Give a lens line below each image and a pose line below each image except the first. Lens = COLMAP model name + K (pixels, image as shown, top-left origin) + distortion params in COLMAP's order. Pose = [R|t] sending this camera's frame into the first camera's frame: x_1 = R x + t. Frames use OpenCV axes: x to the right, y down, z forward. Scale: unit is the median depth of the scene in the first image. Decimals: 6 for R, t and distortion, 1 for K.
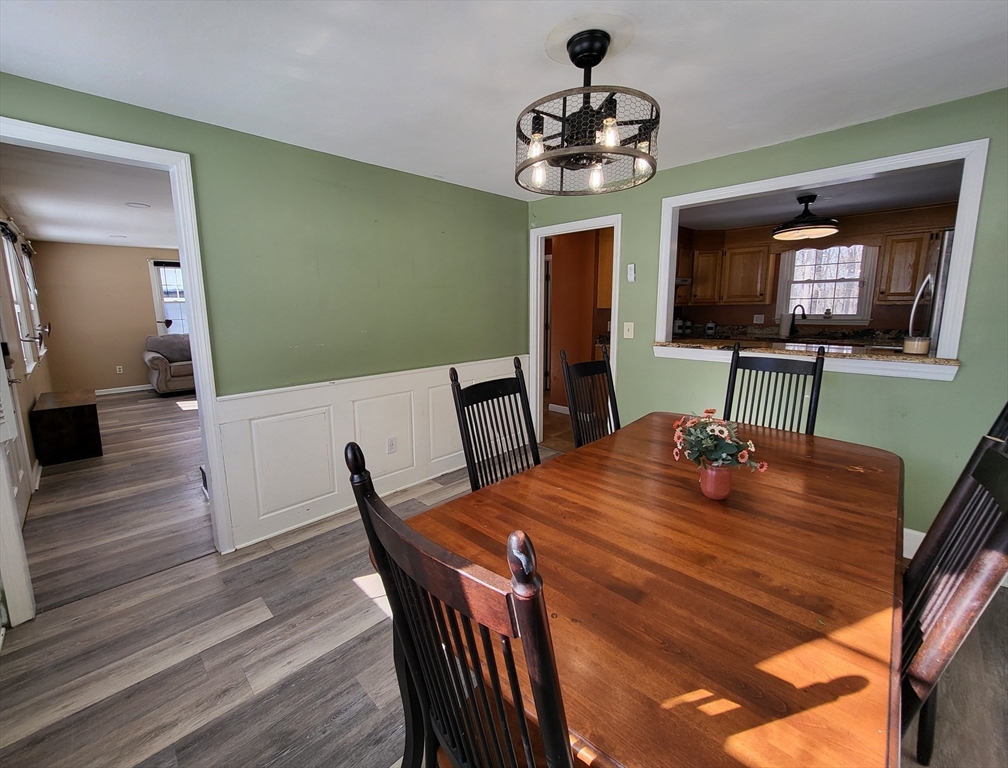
lens RADIAL K [[415.4, 0, 485.8], [0, 415.4, 372.3], [0, 0, 1]] dist [0.001096, 0.000233]
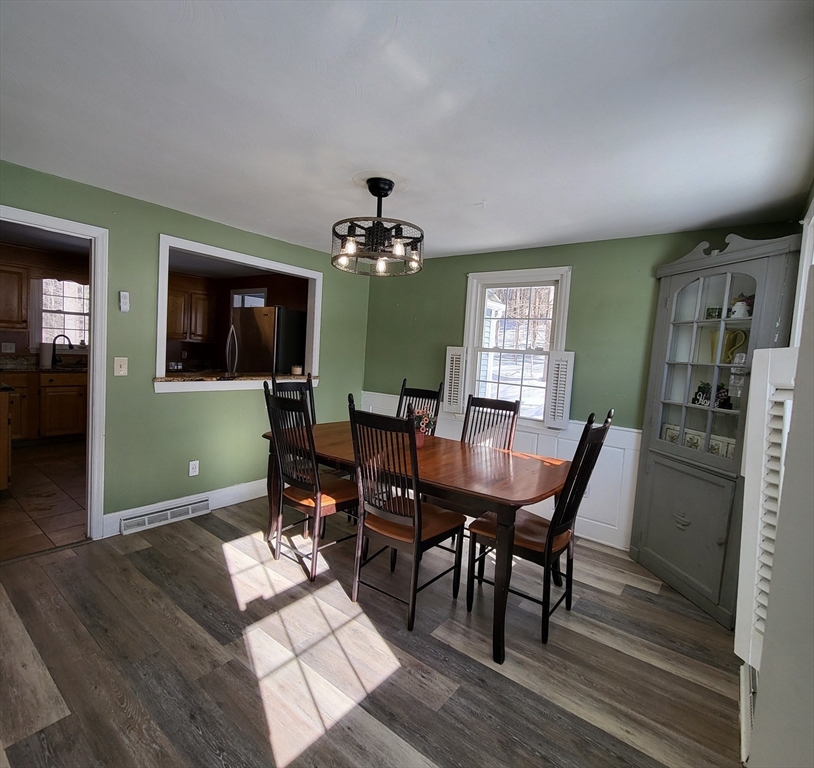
lens RADIAL K [[420.7, 0, 407.0], [0, 420.7, 384.0], [0, 0, 1]] dist [-0.001245, -0.000320]
pose [[-0.135112, -0.075117, 0.987979, -1.126011], [0.102876, 0.990669, 0.089391, -0.153153], [-0.985475, 0.113717, -0.126124, 0.983366]]
